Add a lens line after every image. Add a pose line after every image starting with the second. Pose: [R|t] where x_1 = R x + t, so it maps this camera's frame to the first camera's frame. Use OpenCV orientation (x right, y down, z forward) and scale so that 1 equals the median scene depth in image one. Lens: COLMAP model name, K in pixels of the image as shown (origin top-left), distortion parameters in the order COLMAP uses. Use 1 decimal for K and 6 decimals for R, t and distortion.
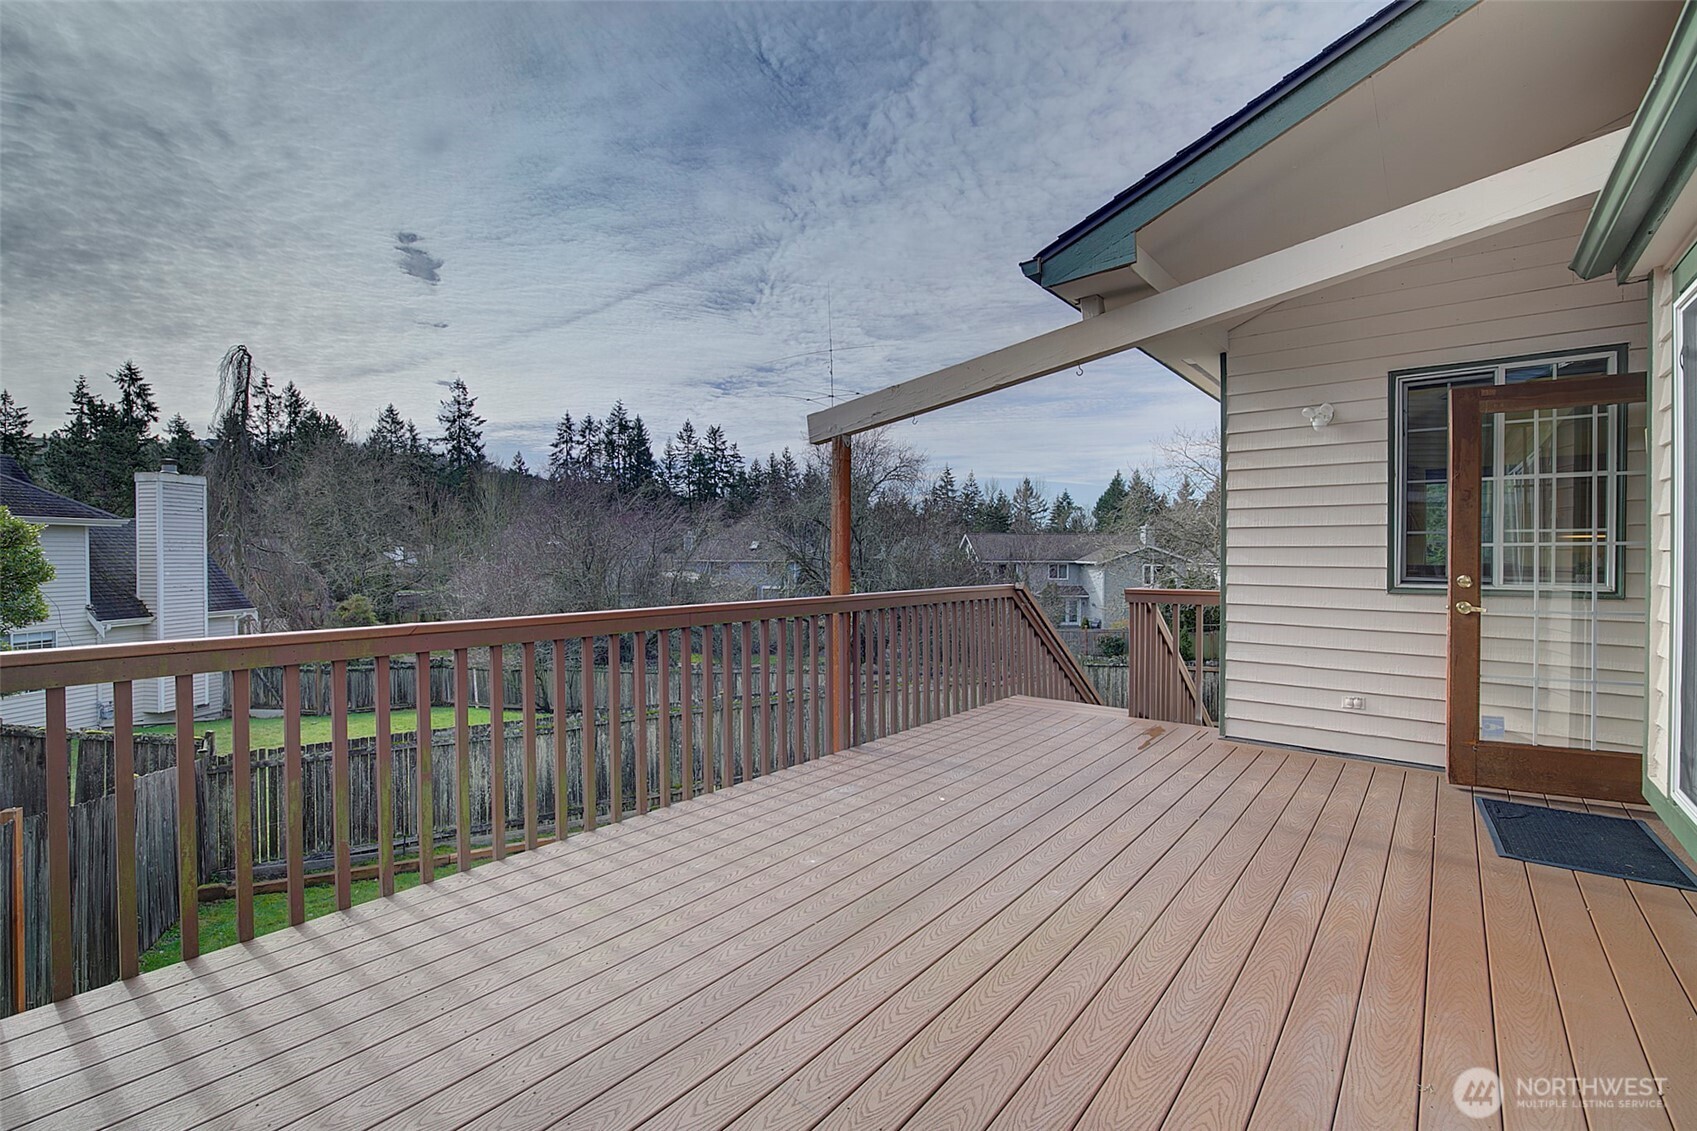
lens RADIAL K [[740.9, 0, 849.8], [0, 740.9, 560.7], [0, 0, 1]] dist [-0.003638, 0.001159]
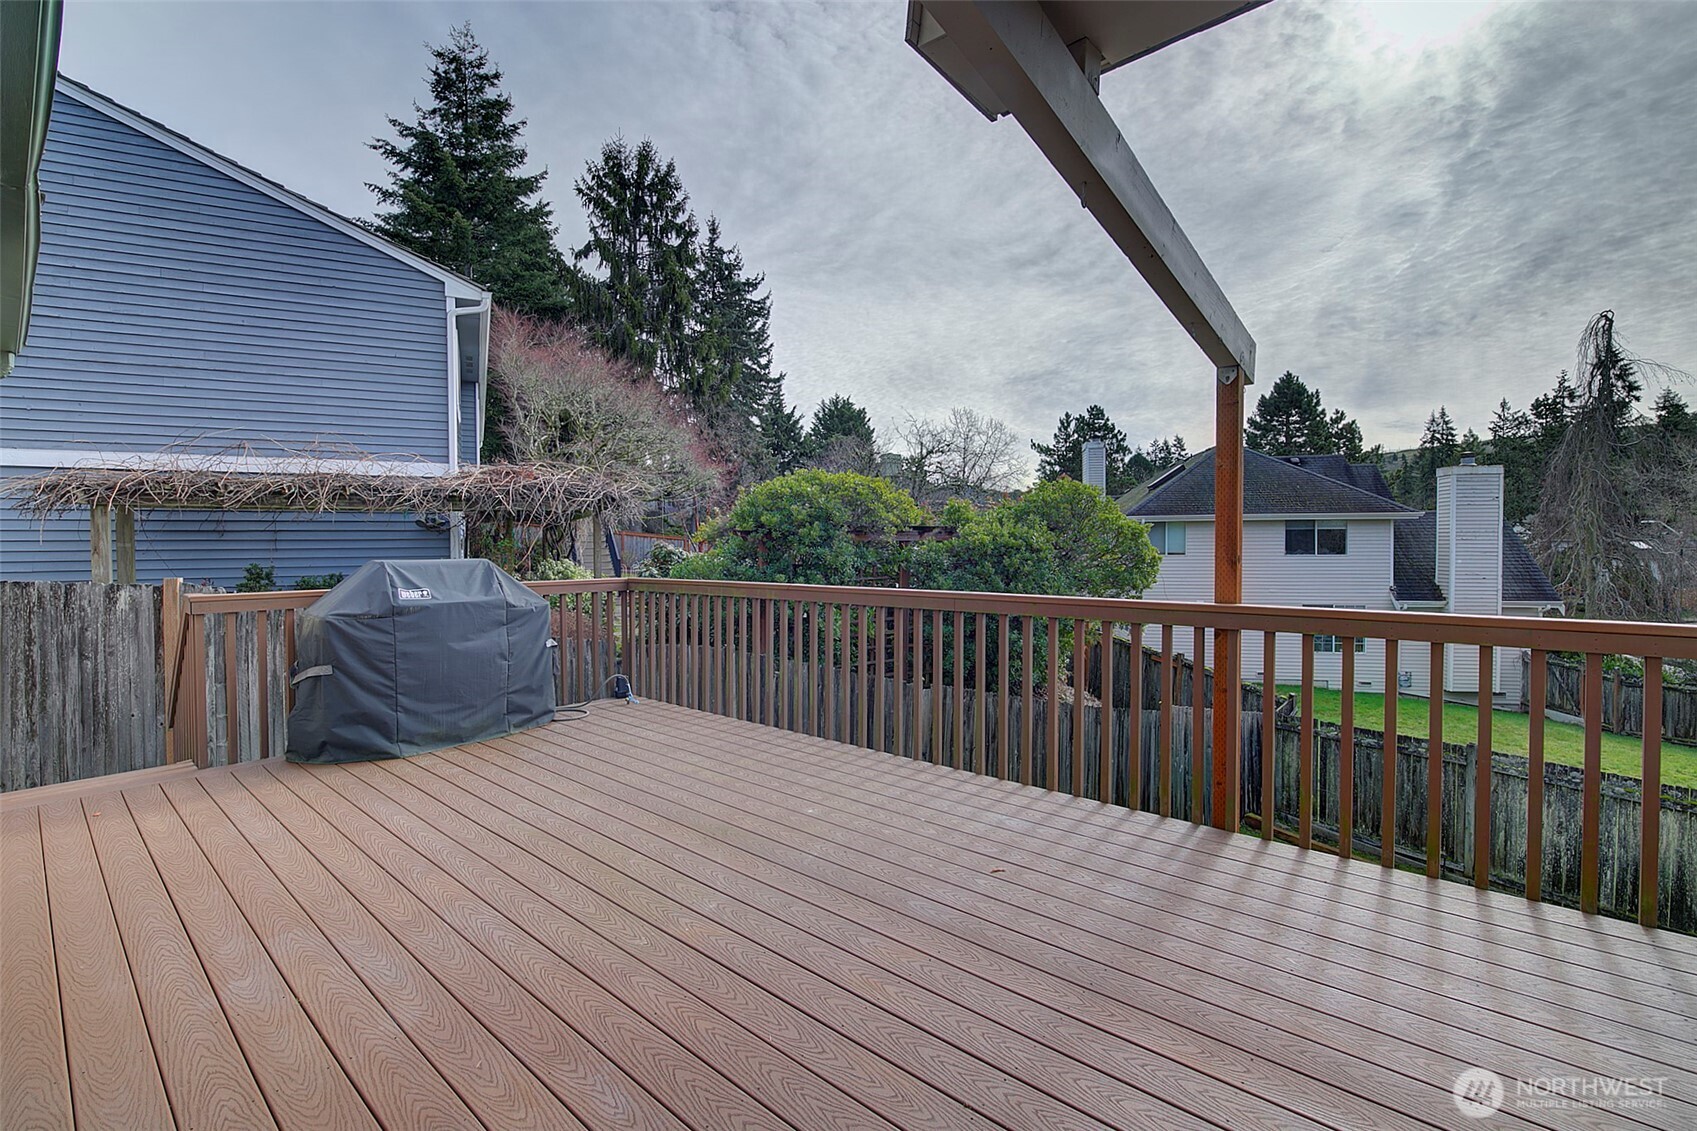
lens RADIAL K [[740.9, 0, 849.8], [0, 740.9, 560.7], [0, 0, 1]] dist [-0.003638, 0.001159]
pose [[-0.028876, 0.020519, -0.999372, 0.159944], [-0.005009, 0.999774, 0.020672, -0.001140], [0.999570, 0.005602, -0.028767, 0.159984]]
